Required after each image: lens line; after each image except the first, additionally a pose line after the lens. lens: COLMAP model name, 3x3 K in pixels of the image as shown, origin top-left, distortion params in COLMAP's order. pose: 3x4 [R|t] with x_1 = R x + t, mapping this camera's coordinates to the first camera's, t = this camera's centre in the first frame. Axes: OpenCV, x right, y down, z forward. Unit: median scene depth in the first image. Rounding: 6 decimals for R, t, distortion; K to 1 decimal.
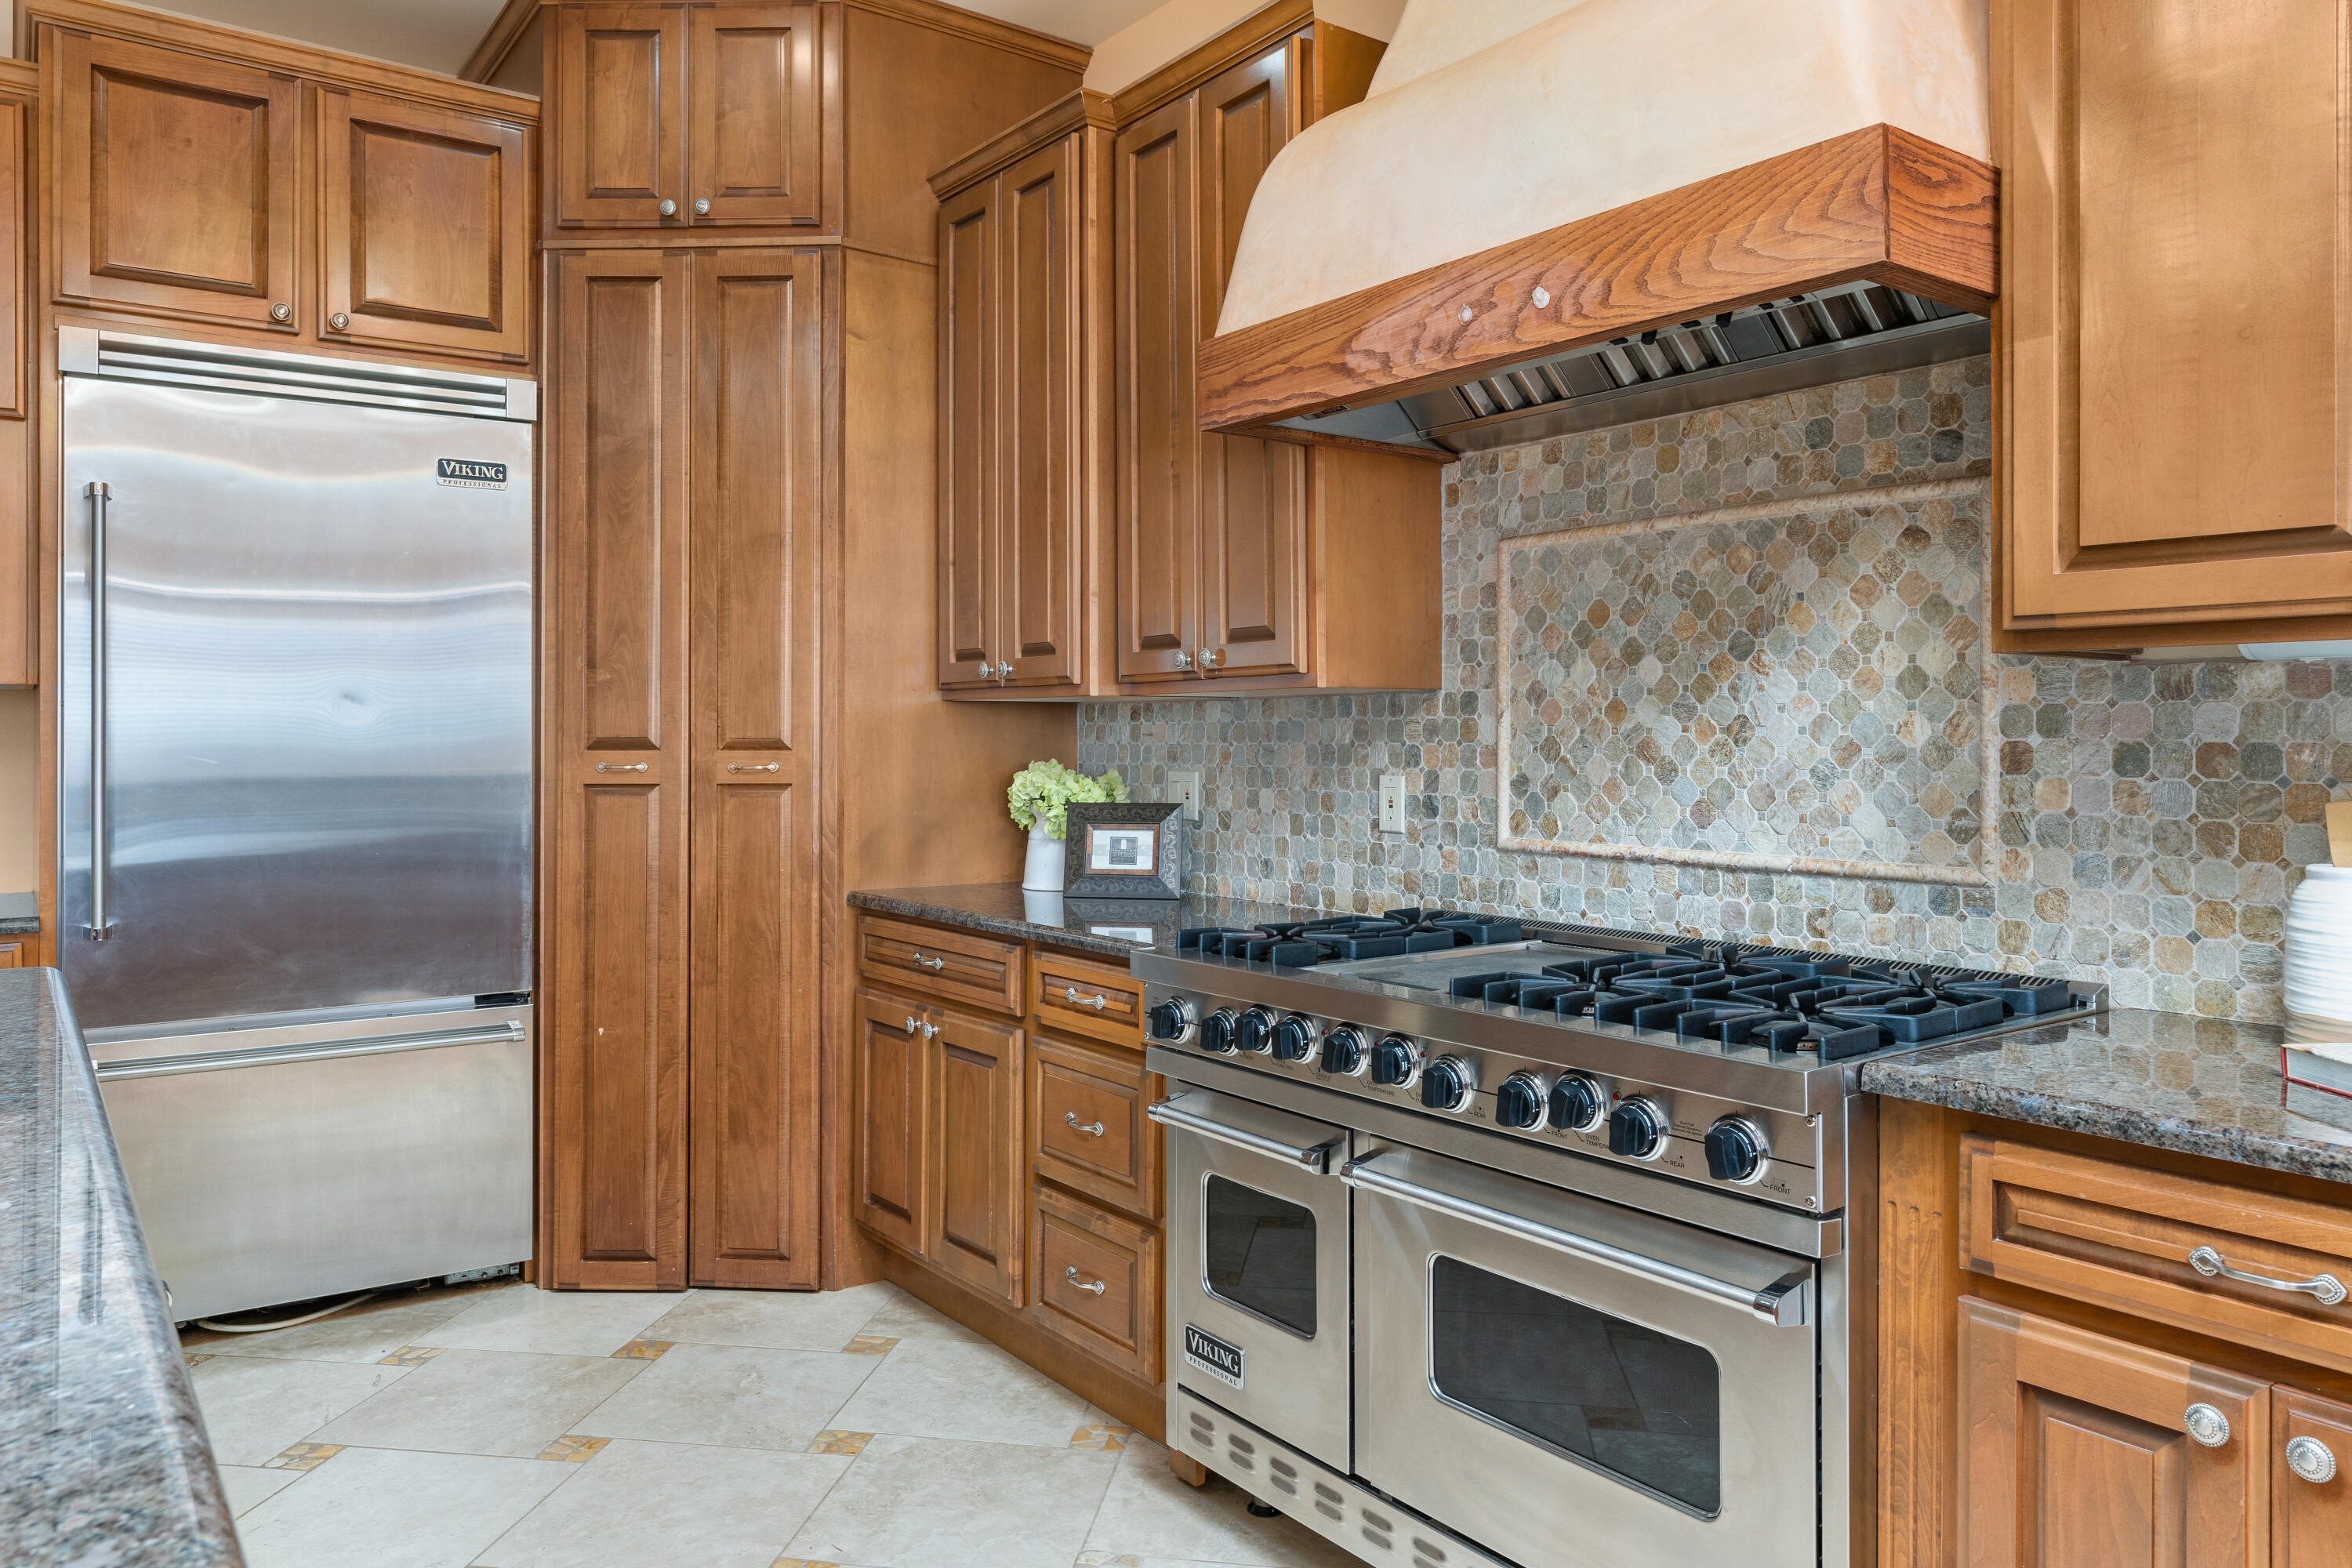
lens RADIAL K [[1612.6, 0, 1169.5], [0, 1612.6, 725.9], [0, 0, 1]] dist [-0.001775, 0.001290]
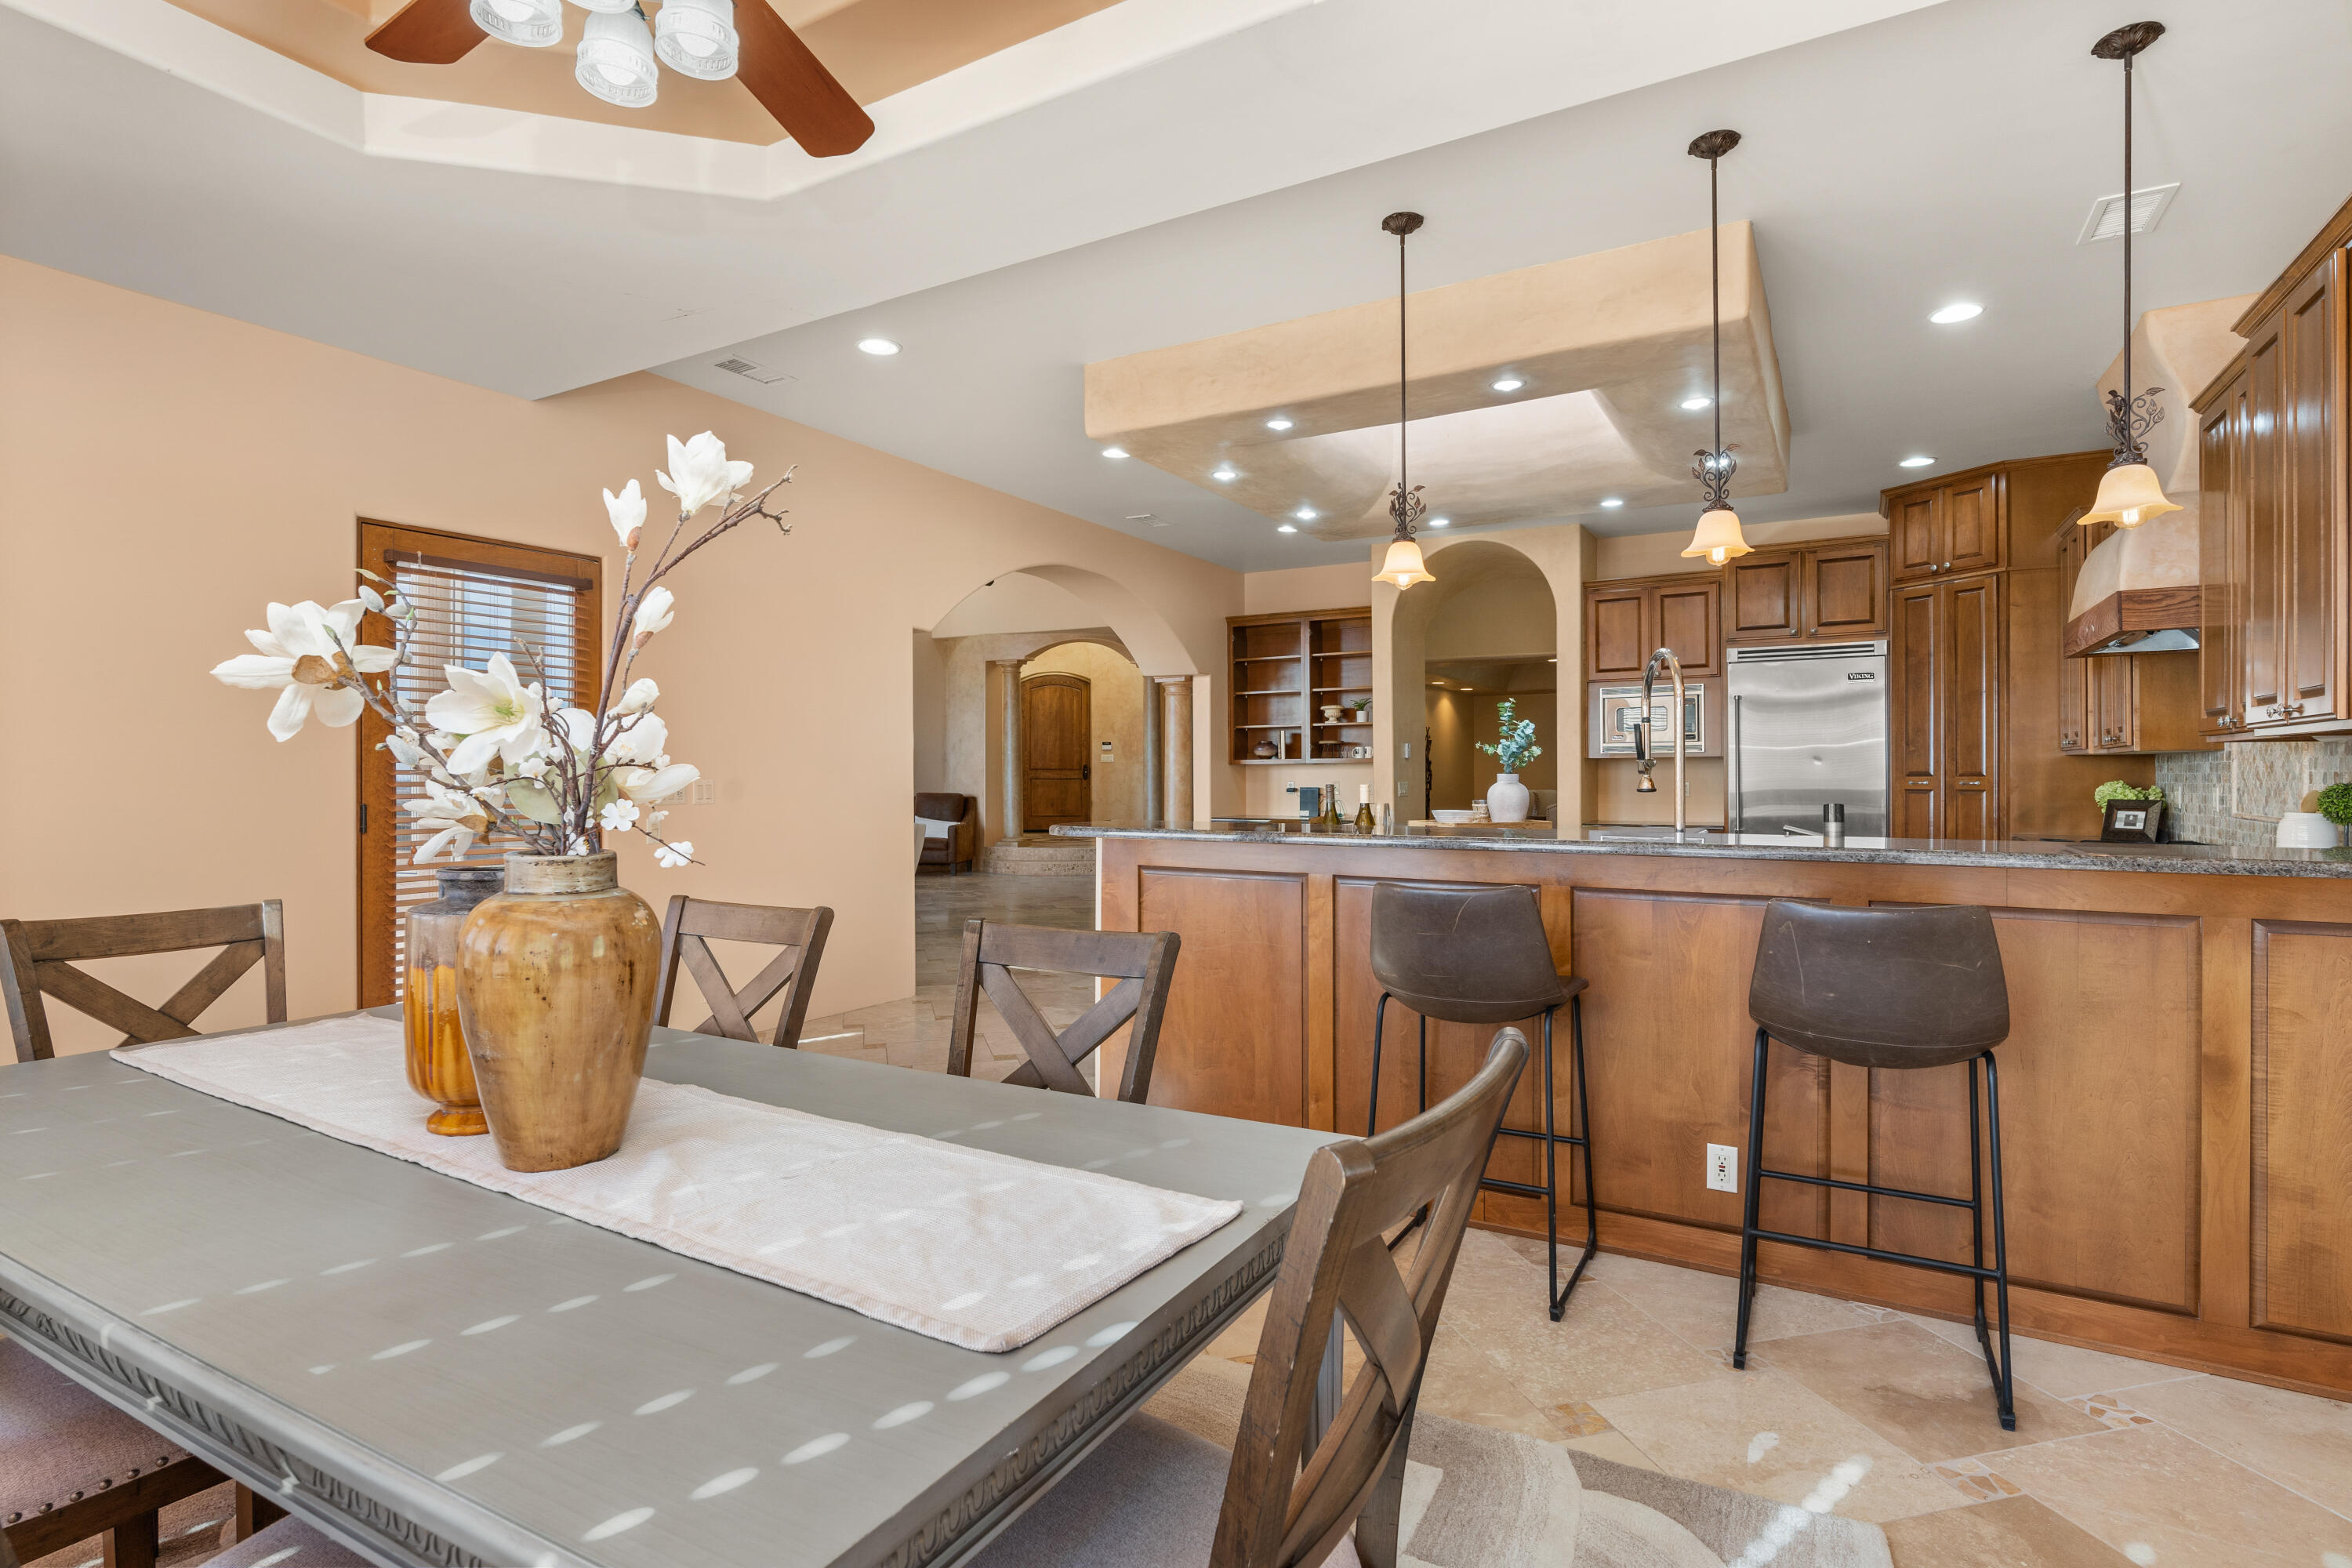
lens RADIAL K [[1161.2, 0, 1181.6], [0, 1161.2, 771.5], [0, 0, 1]] dist [-0.000046, -0.000278]
pose [[0.409587, -0.002527, -0.912268, 1.096680], [0.009497, 0.999954, 0.001494, -0.008598], [0.912222, -0.009275, 0.409592, -1.071125]]
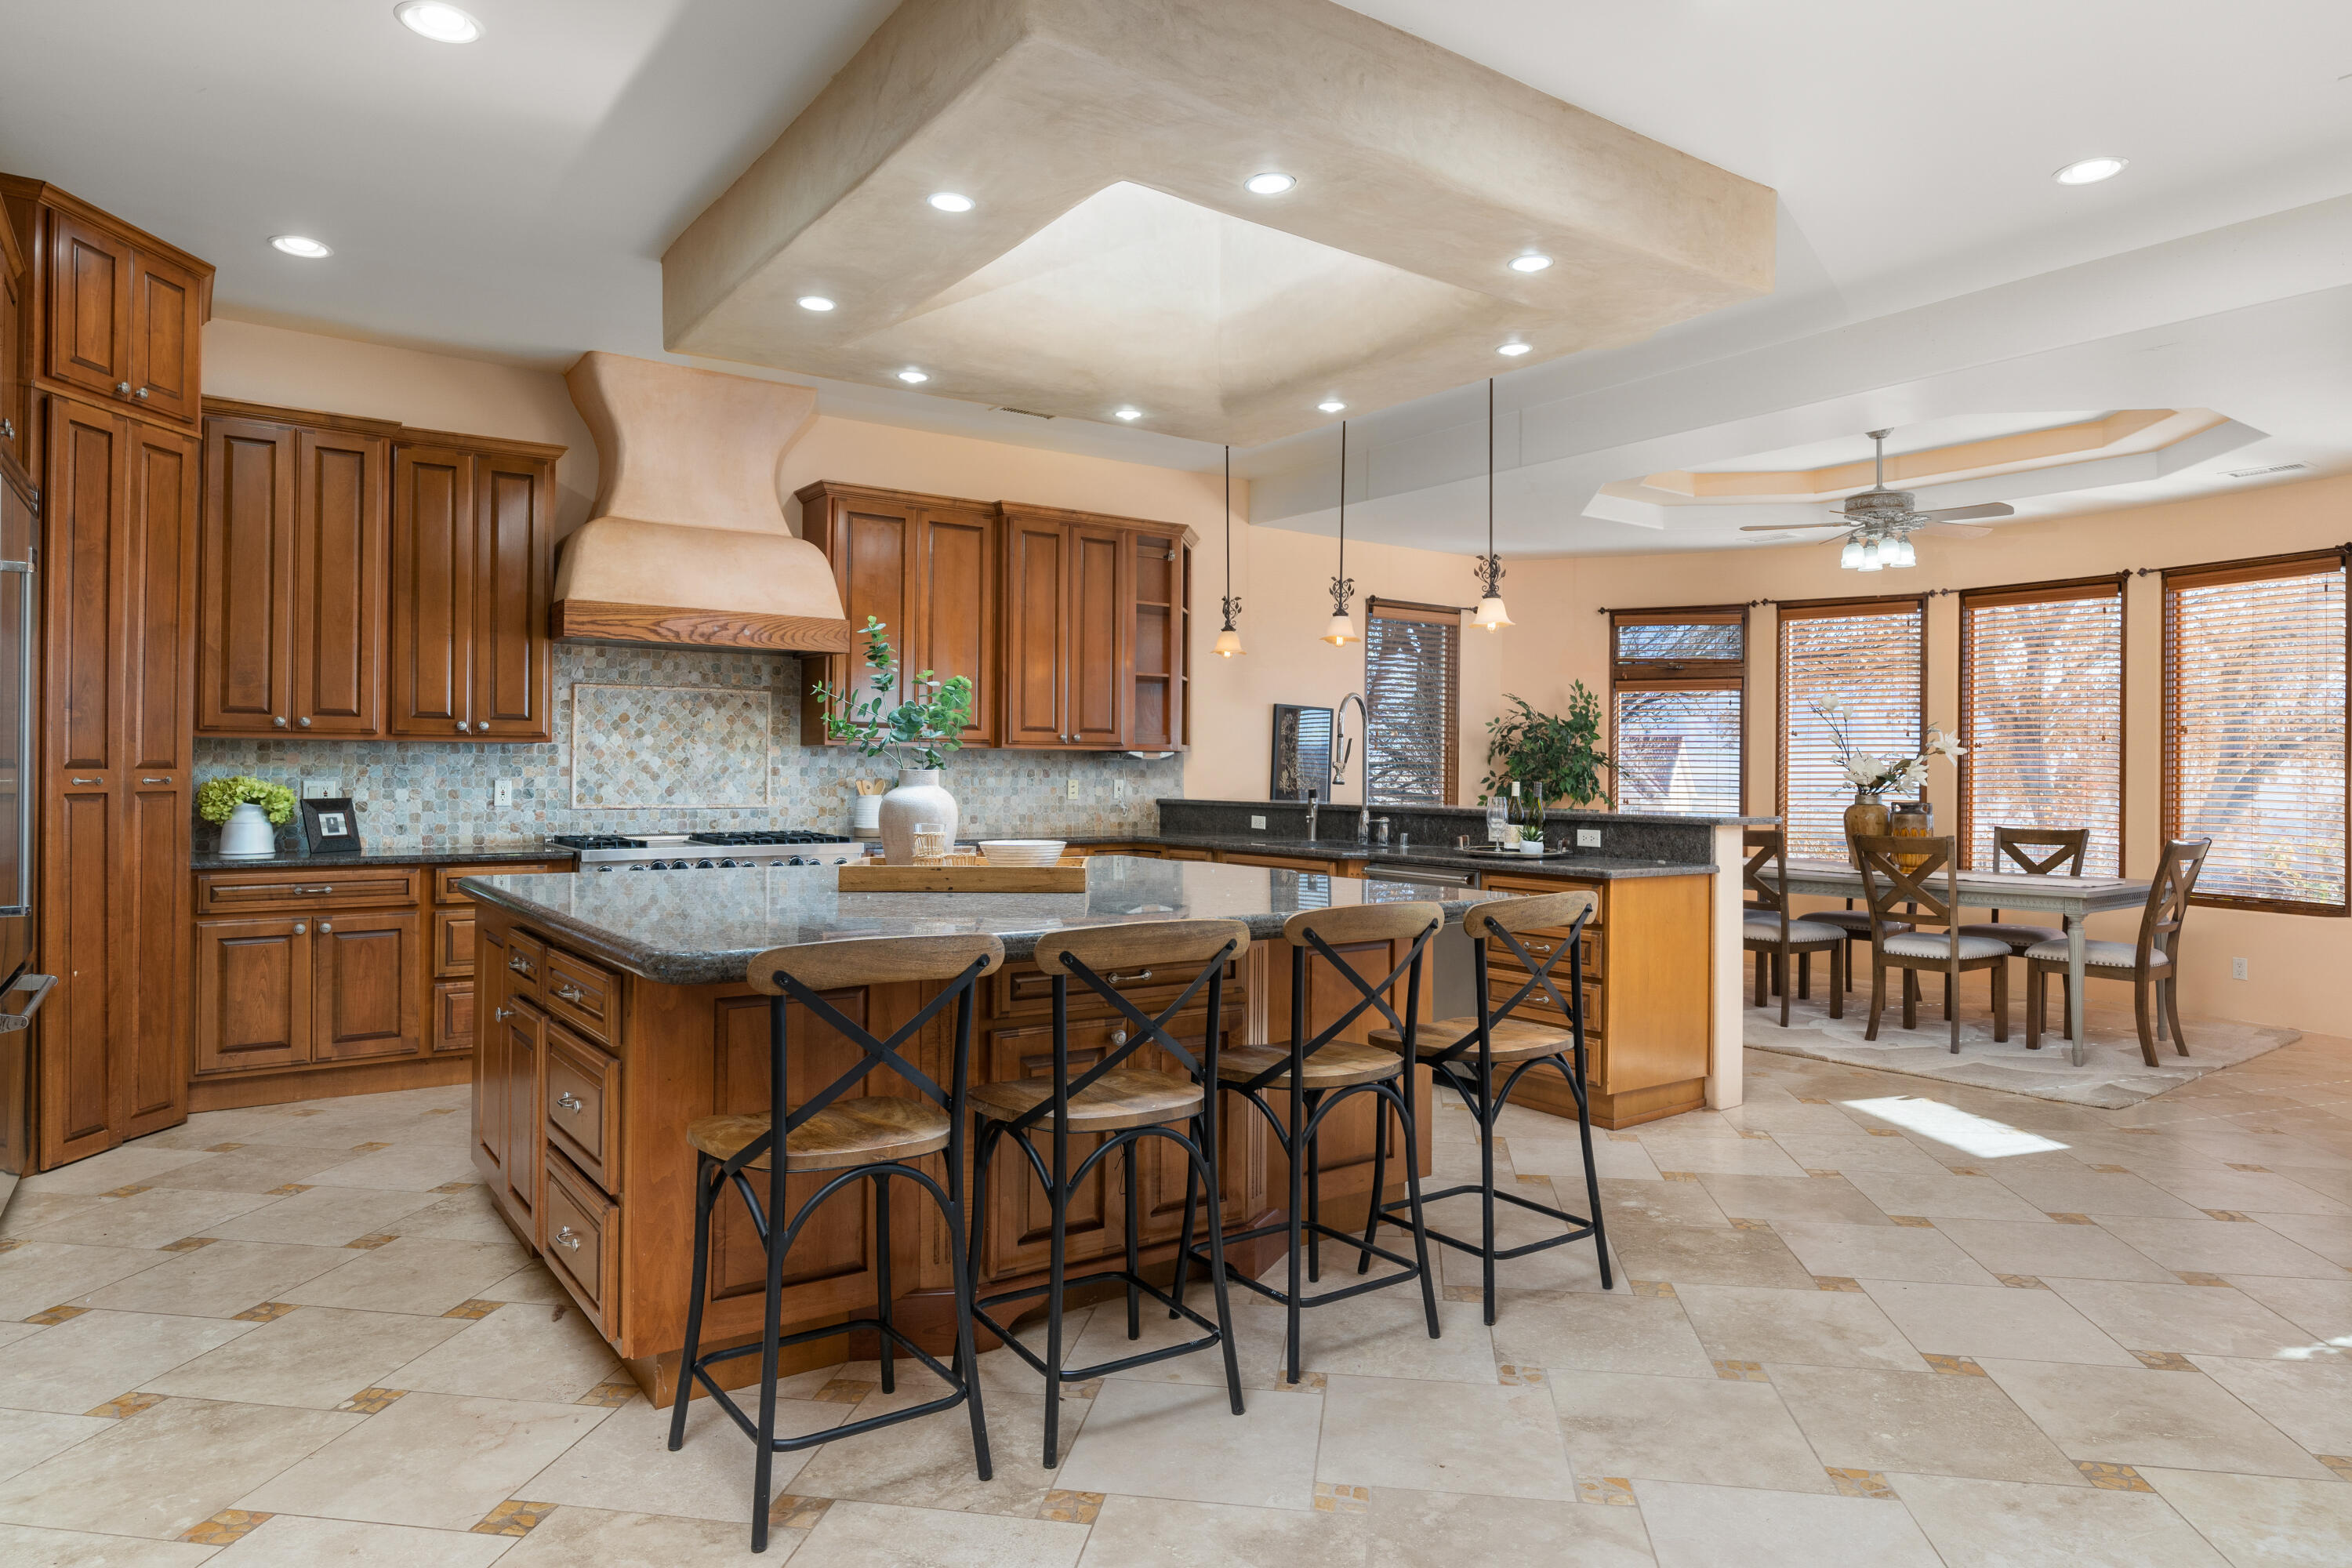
lens RADIAL K [[1399.8, 0, 1174.0], [0, 1399.8, 761.1], [0, 0, 1]] dist [-0.003693, 0.002996]
pose [[0.007366, 0.005882, 0.999956, -1.867708], [-0.016239, 0.999852, -0.005762, 0.000453], [-0.999841, -0.016196, 0.007460, 0.070637]]
